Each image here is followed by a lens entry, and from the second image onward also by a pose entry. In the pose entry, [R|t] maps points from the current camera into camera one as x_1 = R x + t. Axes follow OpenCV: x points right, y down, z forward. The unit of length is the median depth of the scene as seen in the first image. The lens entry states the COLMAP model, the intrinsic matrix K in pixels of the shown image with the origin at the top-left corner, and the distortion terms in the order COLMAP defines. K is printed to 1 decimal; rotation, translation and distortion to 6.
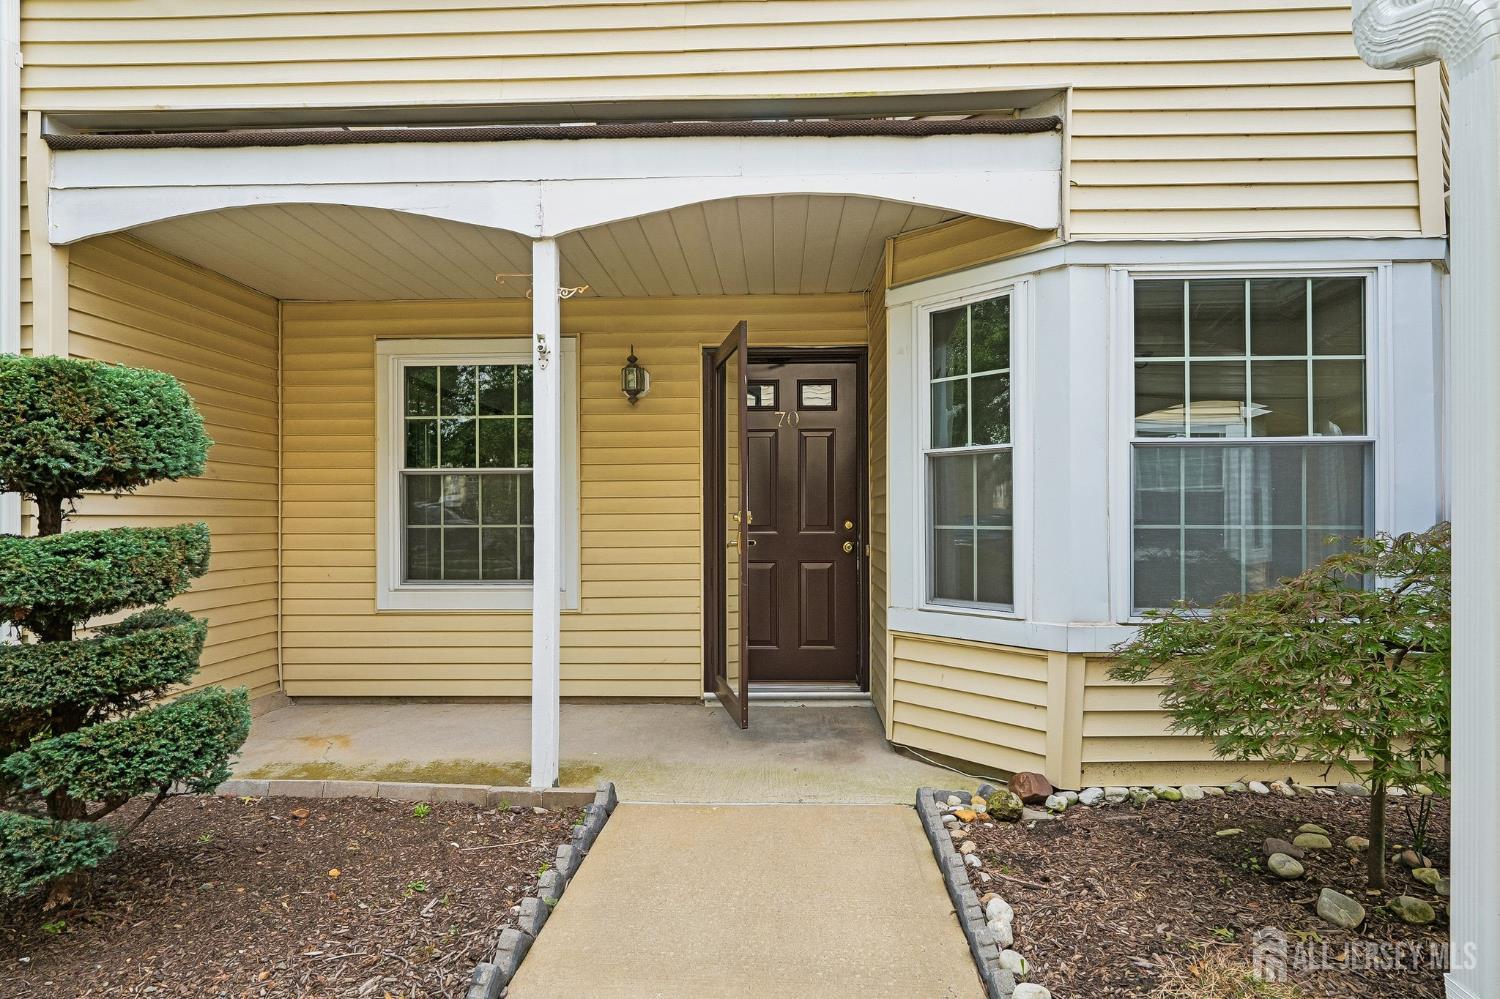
lens RADIAL K [[781.6, 0, 773.4], [0, 781.6, 501.2], [0, 0, 1]] dist [-0.002117, -0.000294]
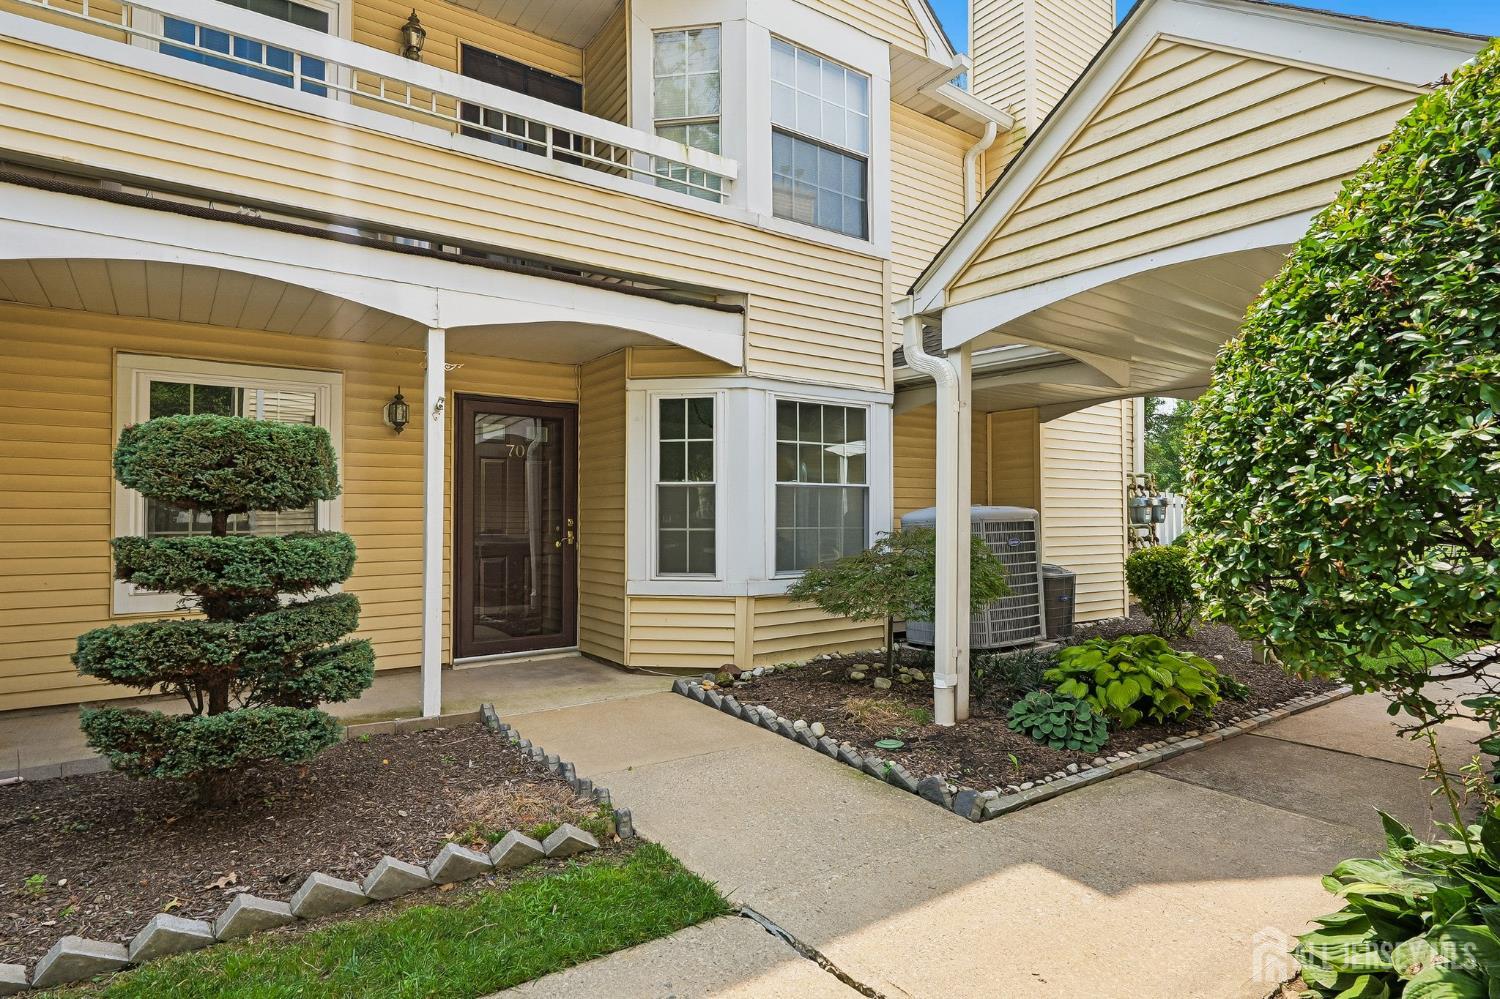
lens RADIAL K [[775.6, 0, 722.7], [0, 775.6, 486.6], [0, 0, 1]] dist [-0.003291, -0.000798]
pose [[0.818345, 0.022285, 0.574296, -0.686332], [-0.007824, 0.999587, -0.027639, -0.014230], [-0.574674, 0.018125, 0.818181, -0.446377]]
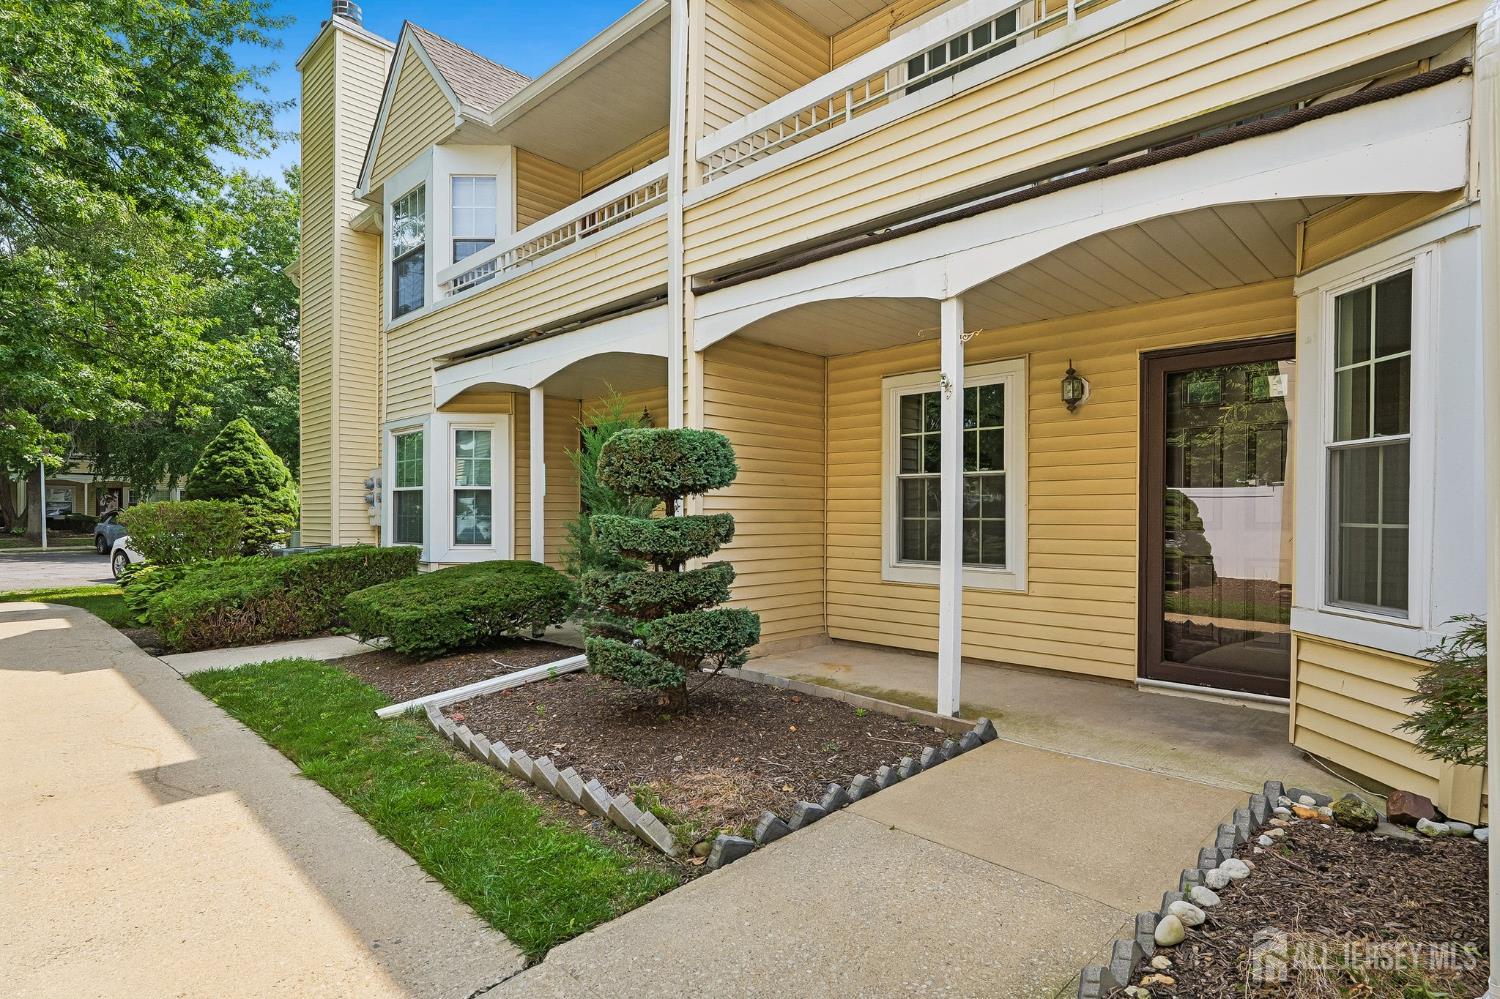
lens RADIAL K [[781.6, 0, 773.4], [0, 781.6, 501.2], [0, 0, 1]] dist [-0.002117, -0.000294]
pose [[0.741539, -0.002719, -0.670905, 0.365058], [0.006475, 0.999974, 0.003104, -0.003024], [0.670879, -0.006646, 0.741537, -0.169969]]
